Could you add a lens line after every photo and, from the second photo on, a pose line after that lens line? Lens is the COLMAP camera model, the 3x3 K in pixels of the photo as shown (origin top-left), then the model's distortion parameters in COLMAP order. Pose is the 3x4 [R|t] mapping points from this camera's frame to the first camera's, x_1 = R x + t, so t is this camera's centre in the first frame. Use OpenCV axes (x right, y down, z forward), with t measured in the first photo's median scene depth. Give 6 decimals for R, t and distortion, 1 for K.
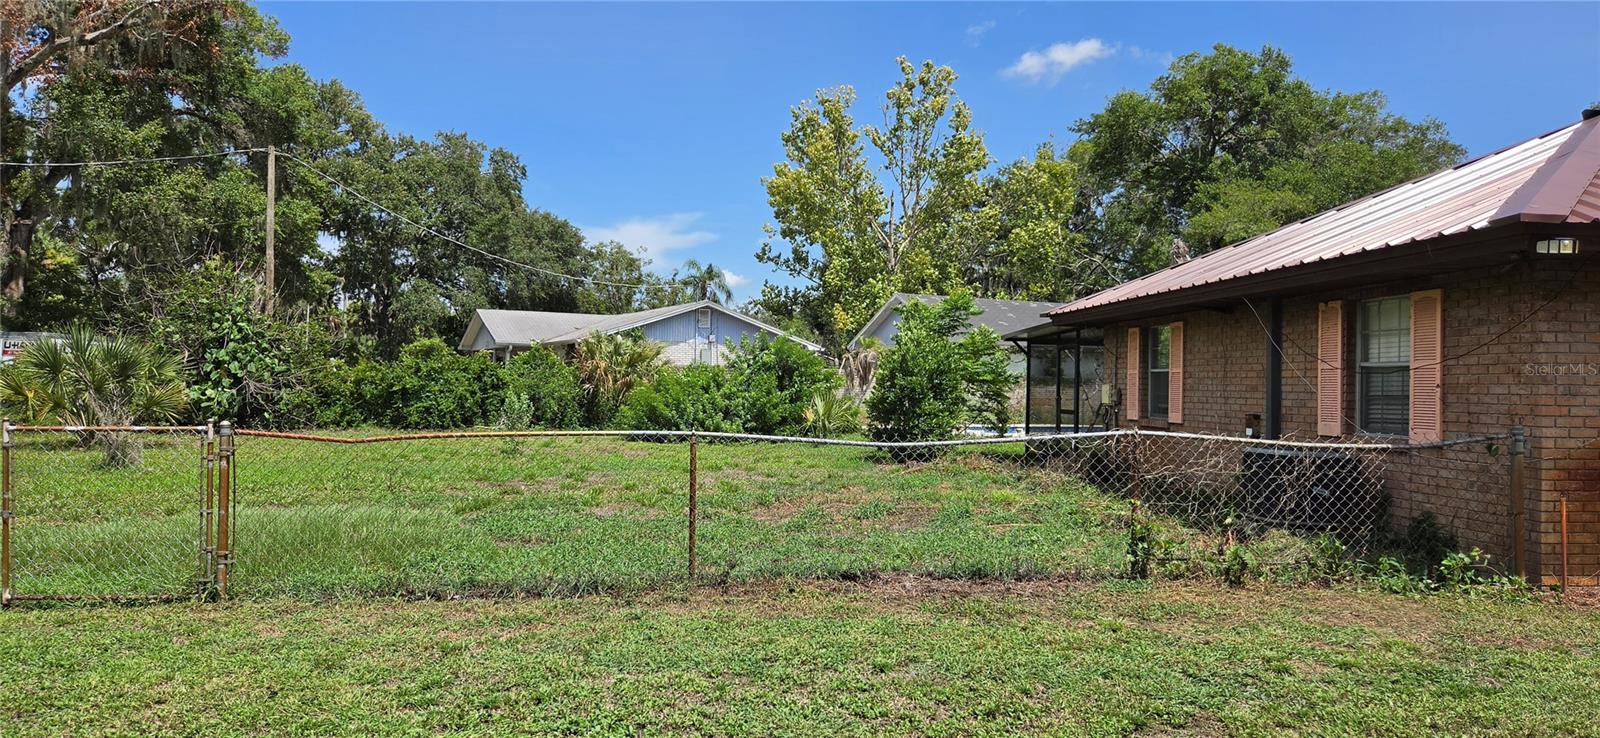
lens RADIAL K [[1074.0, 0, 796.7], [0, 1074.0, 379.0], [0, 0, 1]] dist [0.029374, -0.020779]
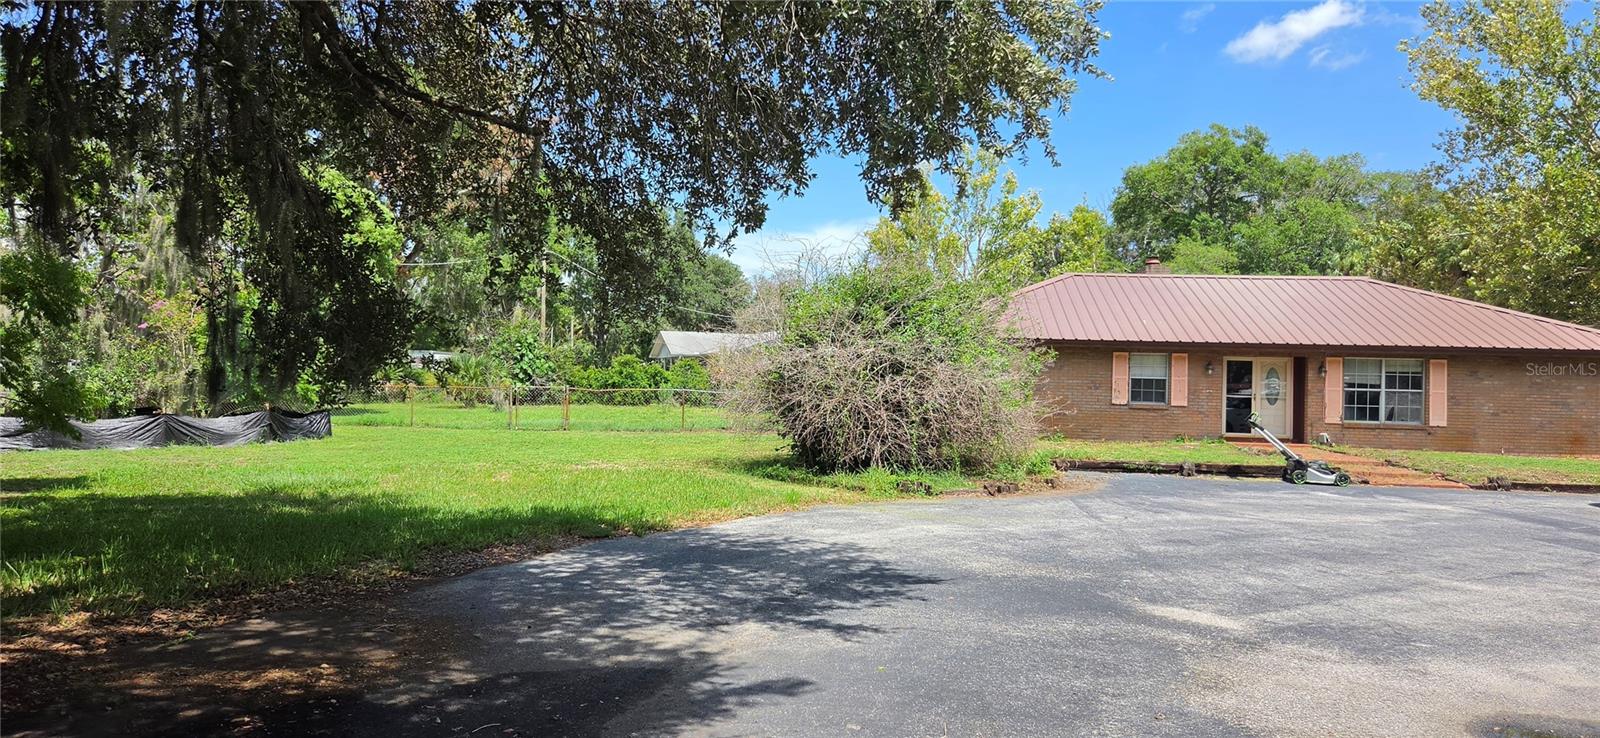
lens RADIAL K [[1074.0, 0, 801.2], [0, 1074.0, 366.0], [0, 0, 1]] dist [0.029374, -0.020779]
pose [[0.982960, 0.013780, -0.183304, 0.180389], [-0.014809, 0.999881, -0.004245, -0.010253], [0.183224, 0.006887, 0.983047, -0.467278]]
